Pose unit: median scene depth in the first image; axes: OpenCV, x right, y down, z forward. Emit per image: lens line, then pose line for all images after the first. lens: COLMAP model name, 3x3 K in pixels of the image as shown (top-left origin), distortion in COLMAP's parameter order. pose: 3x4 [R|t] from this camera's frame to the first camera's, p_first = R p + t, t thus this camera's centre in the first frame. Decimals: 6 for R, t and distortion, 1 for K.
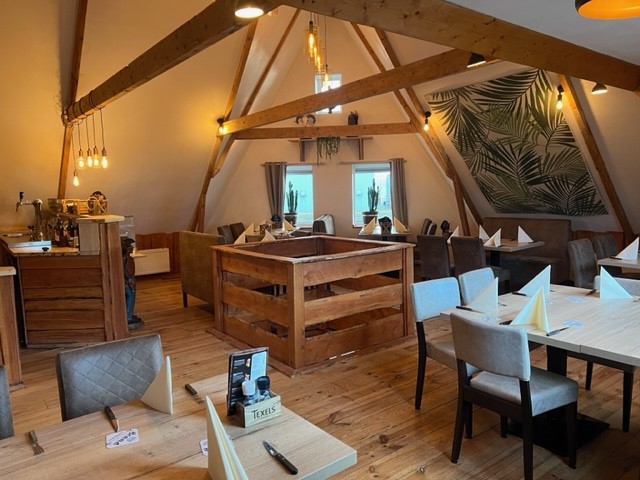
lens RADIAL K [[477.6, 0, 318.2], [0, 477.6, 239.9], [0, 0, 1]] dist [0.066105, -0.067511]
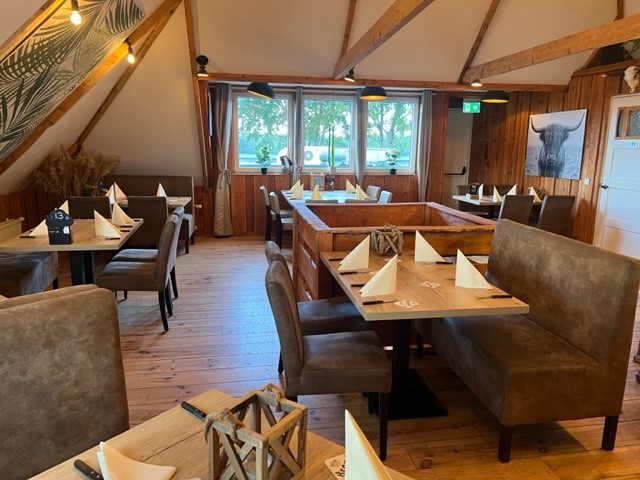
lens RADIAL K [[467.7, 0, 330.2], [0, 467.7, 240.2], [0, 0, 1]] dist [0.059991, -0.060676]
pose [[-0.899374, -0.080948, 0.429621, -0.260217], [0.049071, 0.957807, 0.283192, -0.165186], [-0.434417, 0.275777, -0.857455, 1.568678]]
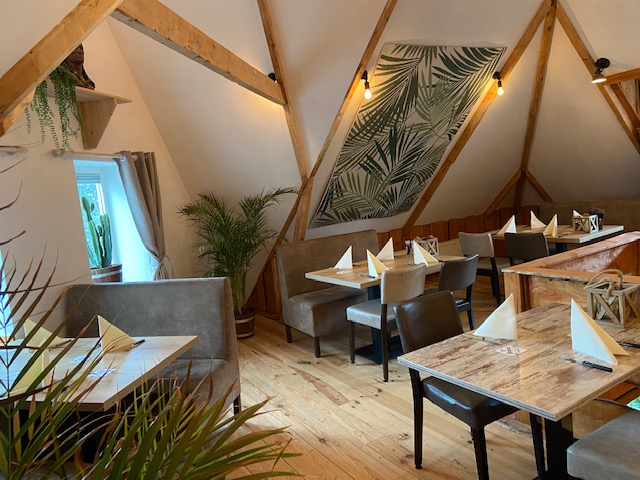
lens RADIAL K [[482.7, 0, 321.8], [0, 482.7, 240.6], [0, 0, 1]] dist [0.135740, -0.171151]
pose [[0.087739, -0.093344, 0.991760, -0.523027], [0.211755, 0.974593, 0.072995, -0.118363], [-0.973376, 0.203606, 0.105276, 1.192176]]
